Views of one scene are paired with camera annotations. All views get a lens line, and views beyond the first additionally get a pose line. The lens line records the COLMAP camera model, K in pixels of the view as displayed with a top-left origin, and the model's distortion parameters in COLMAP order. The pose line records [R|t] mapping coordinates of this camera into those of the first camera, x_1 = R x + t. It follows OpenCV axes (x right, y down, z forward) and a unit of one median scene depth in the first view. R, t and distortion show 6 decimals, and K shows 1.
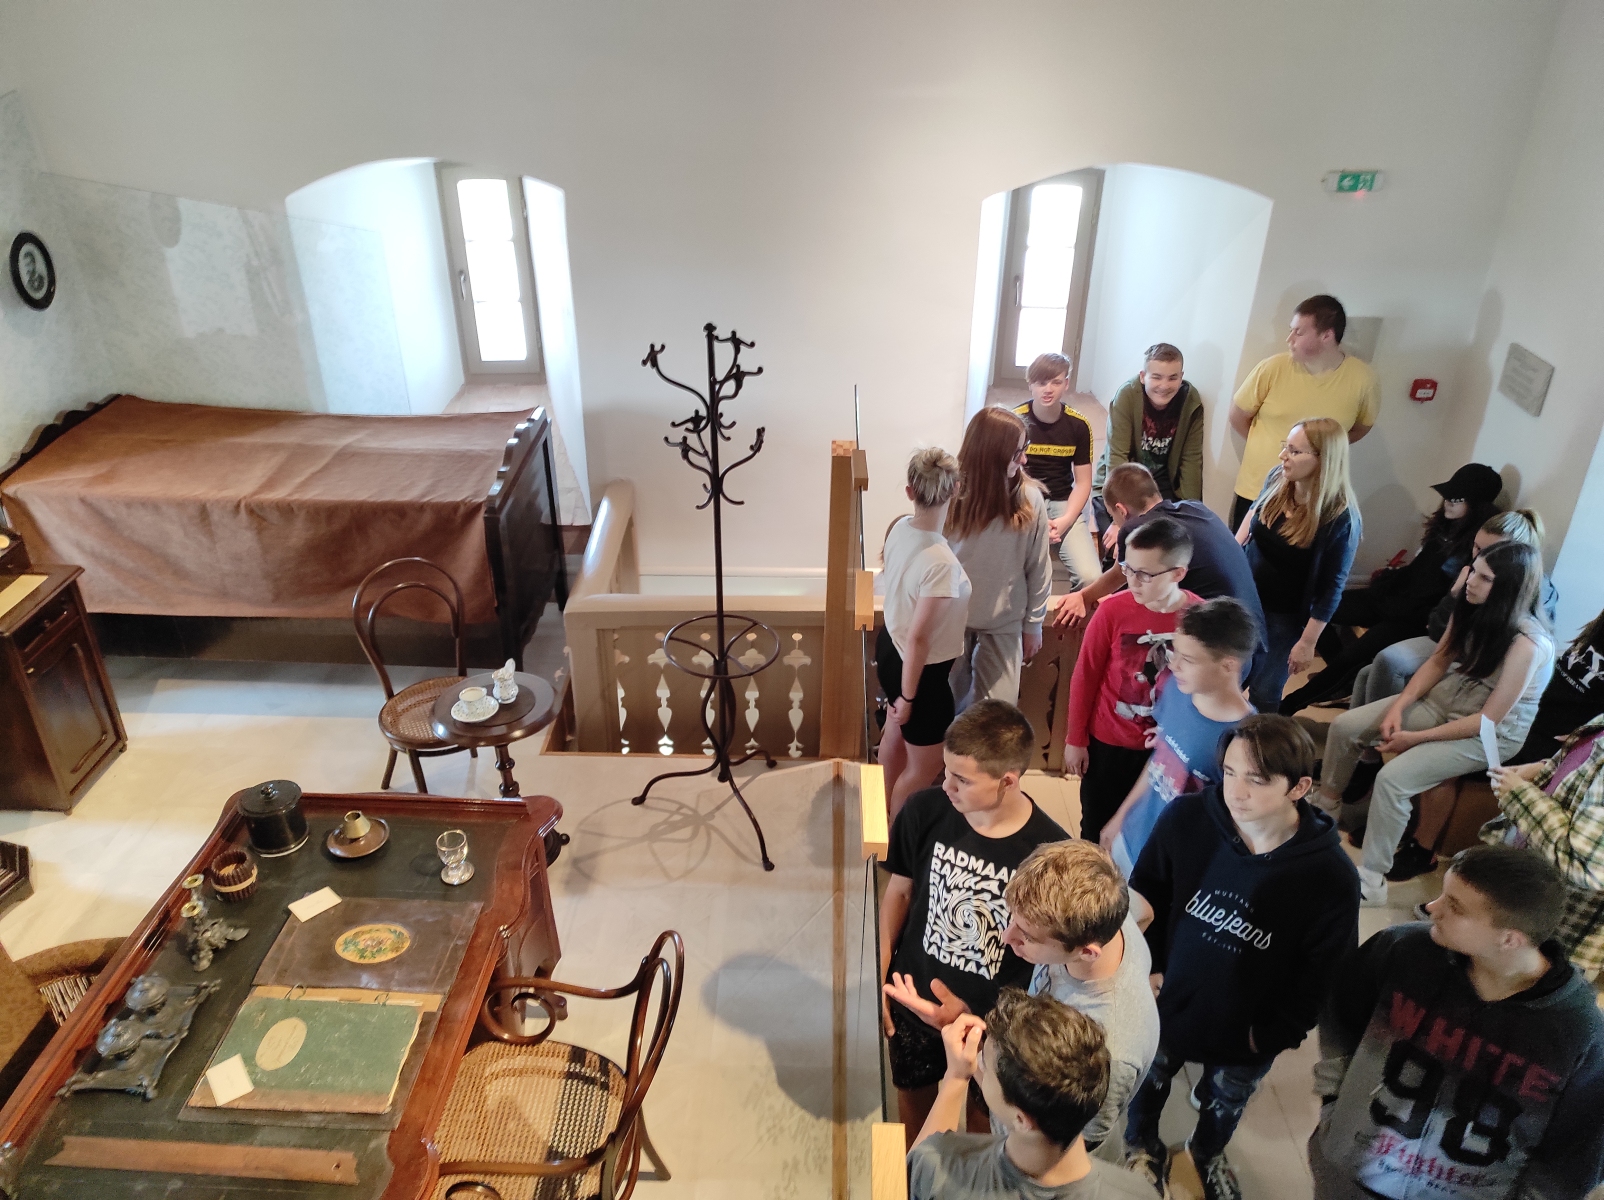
lens RADIAL K [[1178.0, 0, 802.0], [0, 1178.0, 600.0], [0, 0, 1]] dist [0.015846, -0.000511]
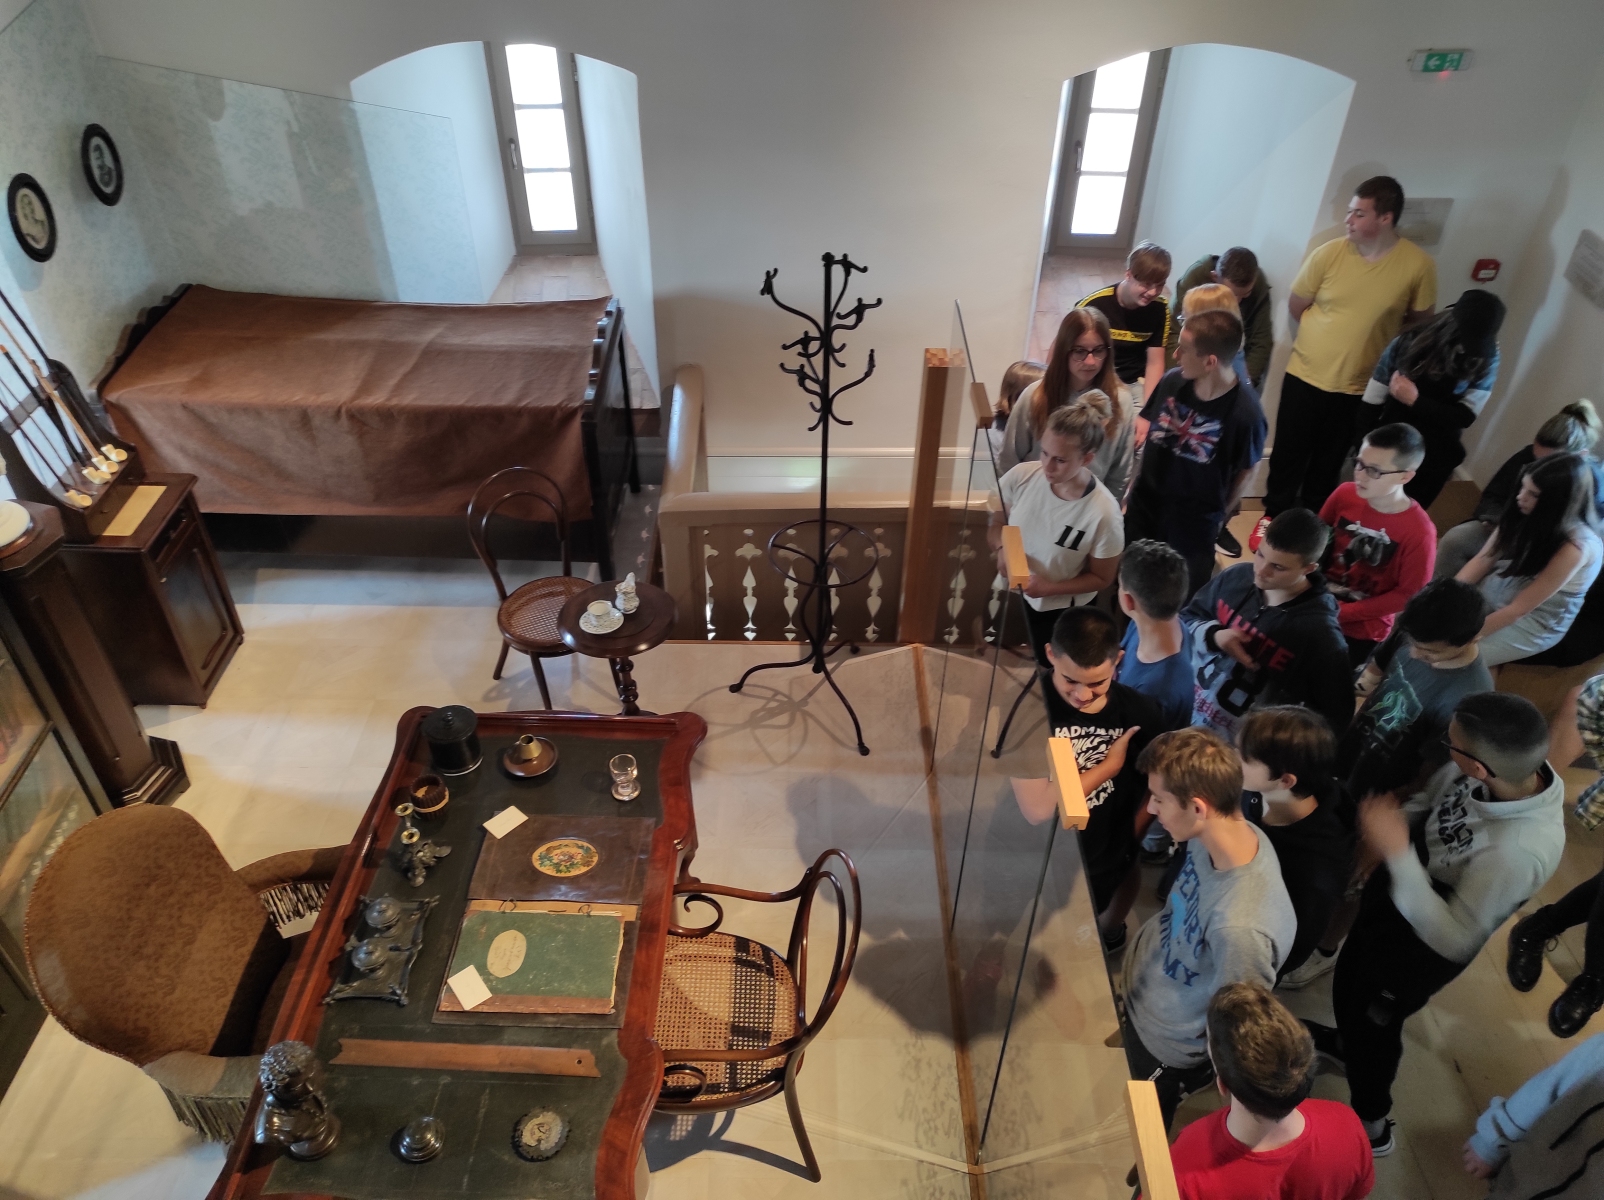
lens RADIAL K [[1161.1, 0, 806.3], [0, 1161.1, 606.3], [0, 0, 1]] dist [0.048977, -0.046147]
pose [[0.999846, -0.010509, 0.014068, -0.089571], [0.008100, 0.986832, 0.161547, -0.075070], [-0.015580, -0.161408, 0.986765, -0.035460]]
